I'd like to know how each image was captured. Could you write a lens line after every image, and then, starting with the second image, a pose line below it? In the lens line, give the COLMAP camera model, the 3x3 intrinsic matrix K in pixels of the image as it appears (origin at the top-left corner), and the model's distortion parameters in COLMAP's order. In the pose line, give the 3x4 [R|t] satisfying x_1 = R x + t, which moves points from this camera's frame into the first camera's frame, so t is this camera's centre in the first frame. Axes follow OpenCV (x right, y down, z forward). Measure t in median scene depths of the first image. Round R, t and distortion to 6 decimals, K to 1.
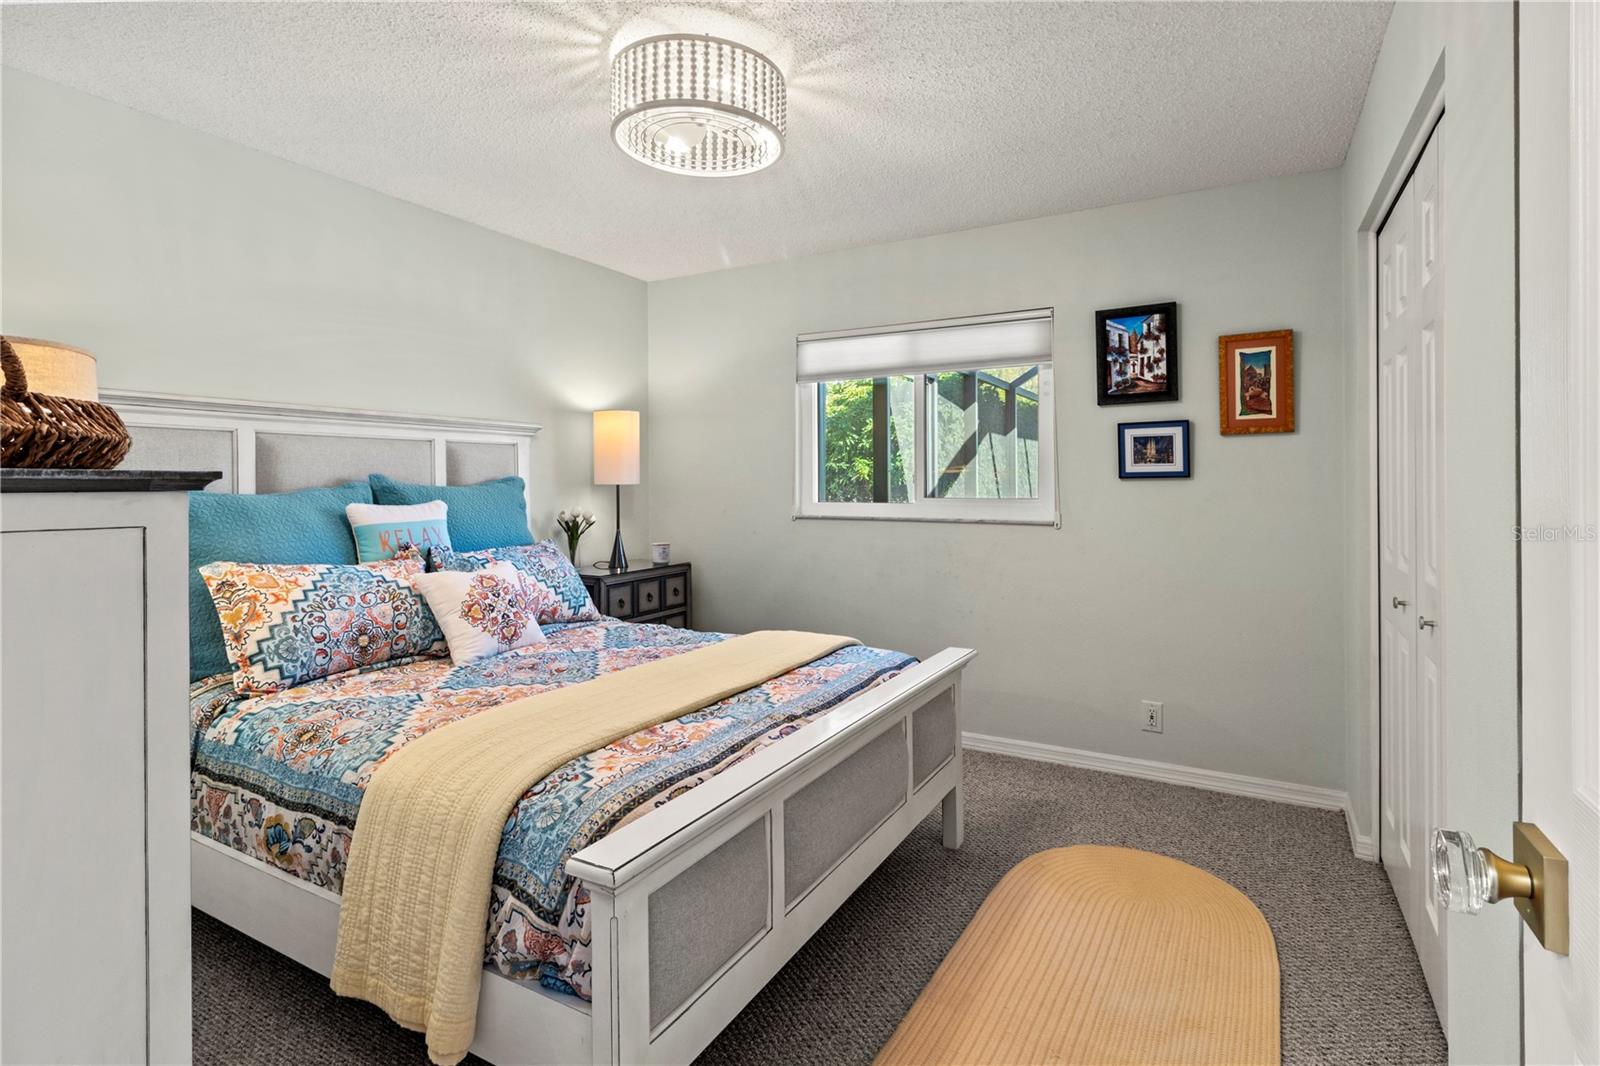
lens RADIAL K [[758.5, 0, 827.5], [0, 758.5, 475.4], [0, 0, 1]] dist [-0.000313, -0.000062]
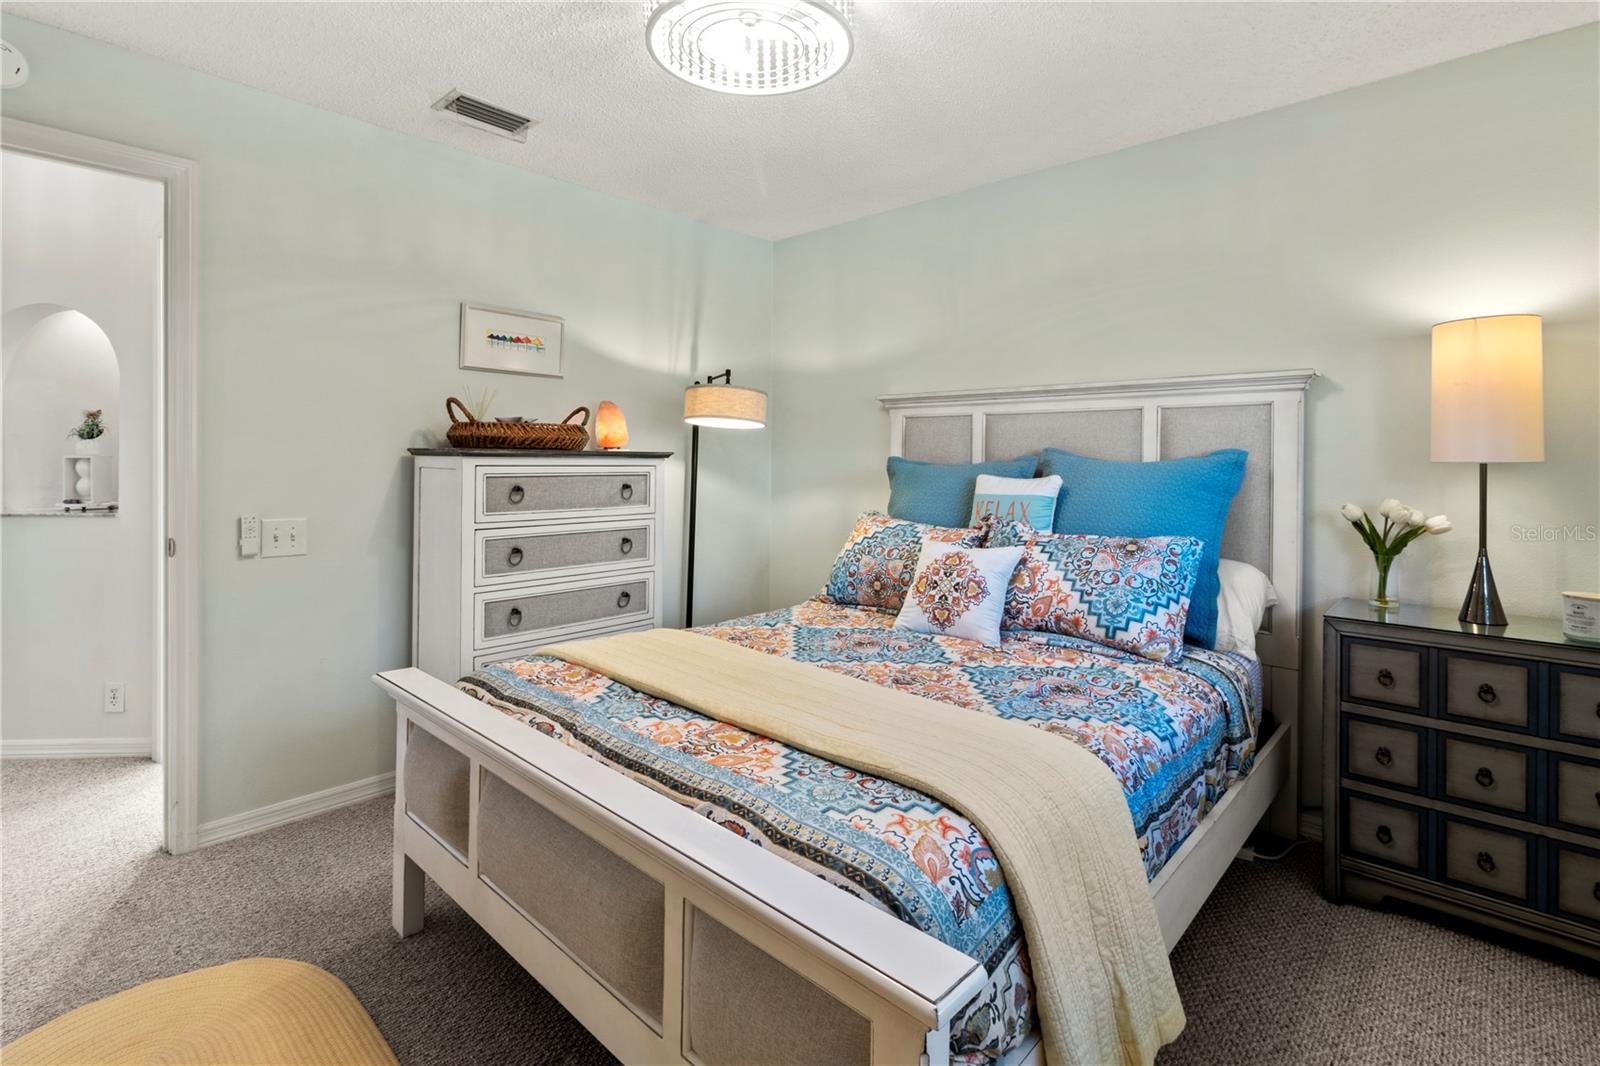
lens RADIAL K [[758.5, 0, 827.5], [0, 758.5, 475.4], [0, 0, 1]] dist [-0.000313, -0.000062]
pose [[-0.231303, 0.026688, -0.972516, 0.514611], [0.002668, 0.999637, 0.026798, 0.008072], [0.972878, 0.003604, -0.231290, 1.064257]]
